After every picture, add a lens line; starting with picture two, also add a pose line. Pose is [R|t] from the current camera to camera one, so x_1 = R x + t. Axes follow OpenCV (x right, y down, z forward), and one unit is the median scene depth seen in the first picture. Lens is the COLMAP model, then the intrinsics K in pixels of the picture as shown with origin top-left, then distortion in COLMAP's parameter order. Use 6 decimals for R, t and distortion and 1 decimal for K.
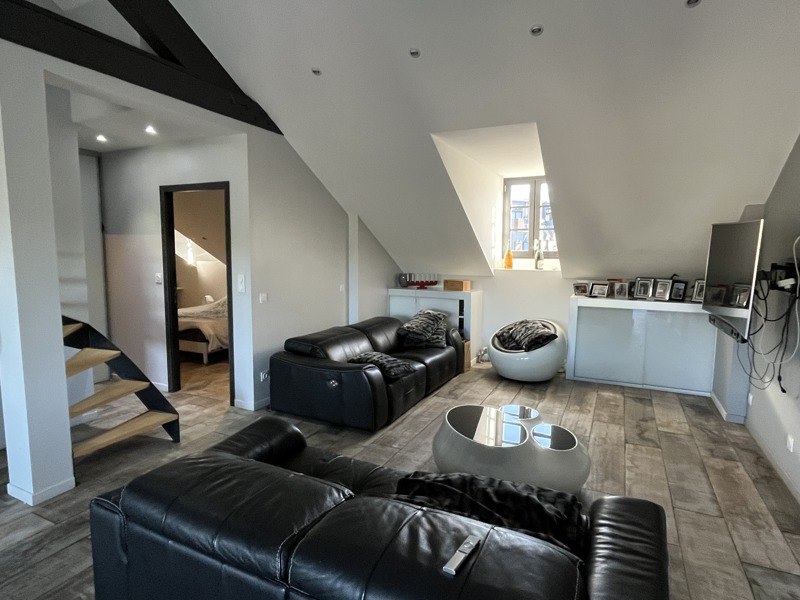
lens RADIAL K [[465.0, 0, 400.0], [0, 465.0, 300.0], [0, 0, 1]] dist [0.000845, 0.000547]
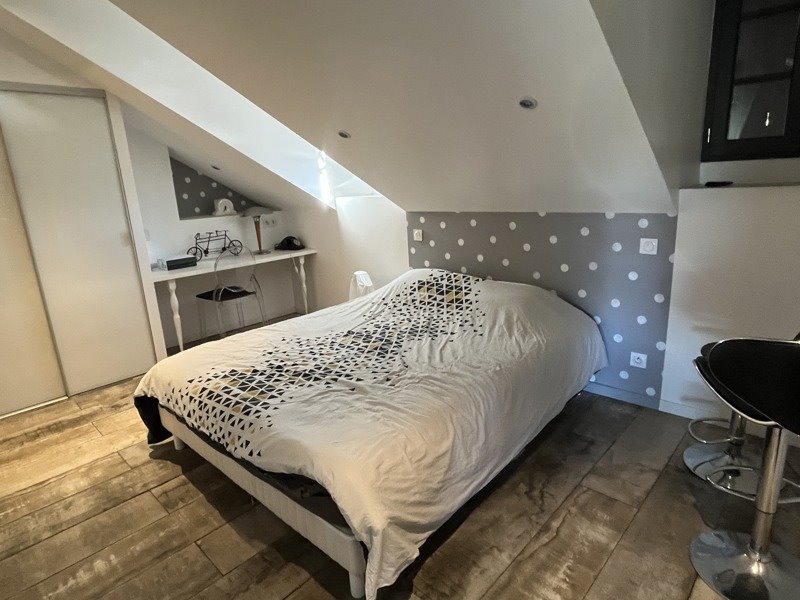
lens RADIAL K [[465.0, 0, 400.0], [0, 465.0, 300.0], [0, 0, 1]] dist [0.000845, 0.000547]
pose [[0.952222, 0.023138, -0.304528, -0.232716], [0.024098, 0.988325, 0.150444, -0.050769], [0.304454, -0.150595, 0.940547, 0.569794]]
